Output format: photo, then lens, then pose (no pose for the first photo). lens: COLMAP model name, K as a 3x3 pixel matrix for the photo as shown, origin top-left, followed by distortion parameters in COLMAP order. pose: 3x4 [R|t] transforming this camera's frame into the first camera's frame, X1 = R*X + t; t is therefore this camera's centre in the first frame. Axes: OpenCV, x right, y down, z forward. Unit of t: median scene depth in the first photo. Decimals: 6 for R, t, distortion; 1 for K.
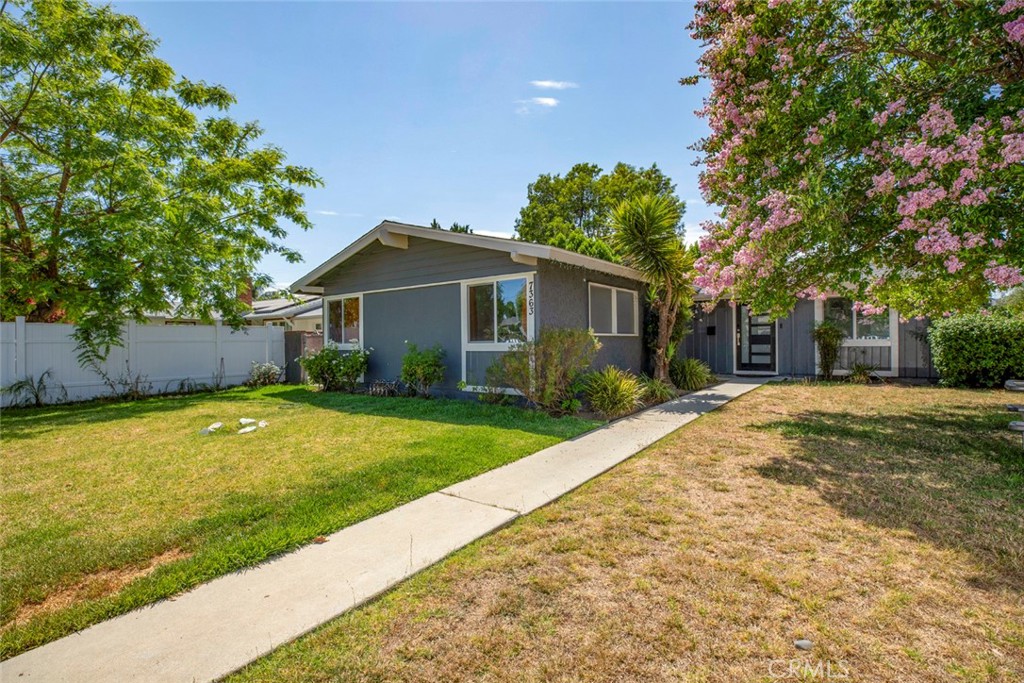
lens RADIAL K [[489.4, 0, 512.0], [0, 489.4, 341.5], [0, 0, 1]] dist [-0.059828, 0.028340]
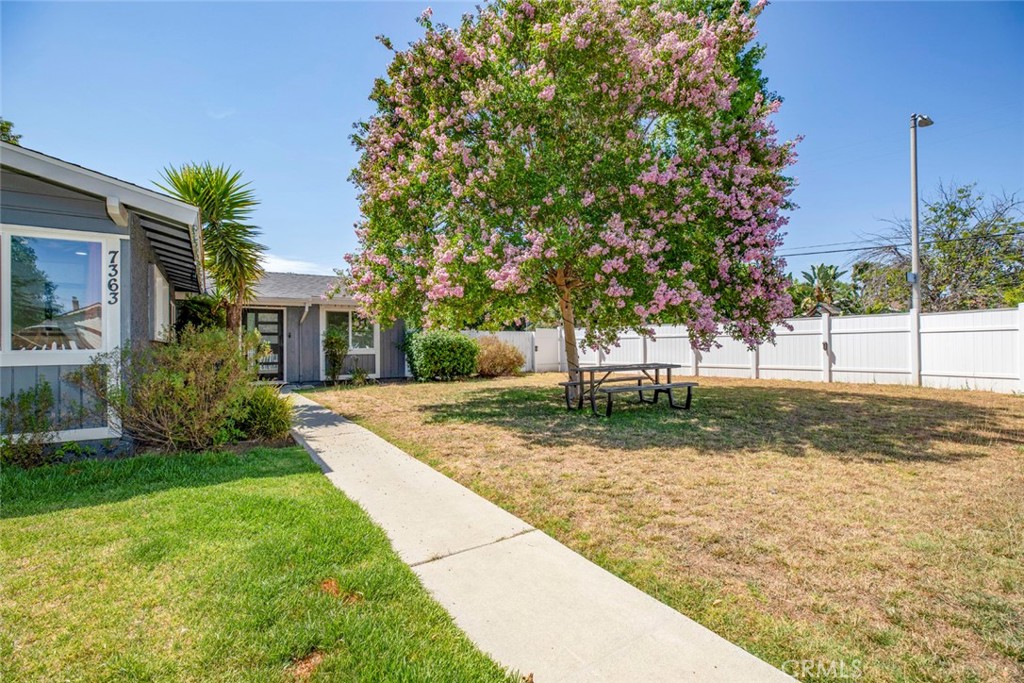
lens RADIAL K [[487.6, 0, 512.0], [0, 487.6, 341.5], [0, 0, 1]] dist [-0.001148, -0.000104]
pose [[0.277354, 0.017646, 0.960606, -0.405333], [0.006883, 0.999769, -0.020353, 0.007001], [-0.960743, 0.012257, 0.277169, 0.357318]]
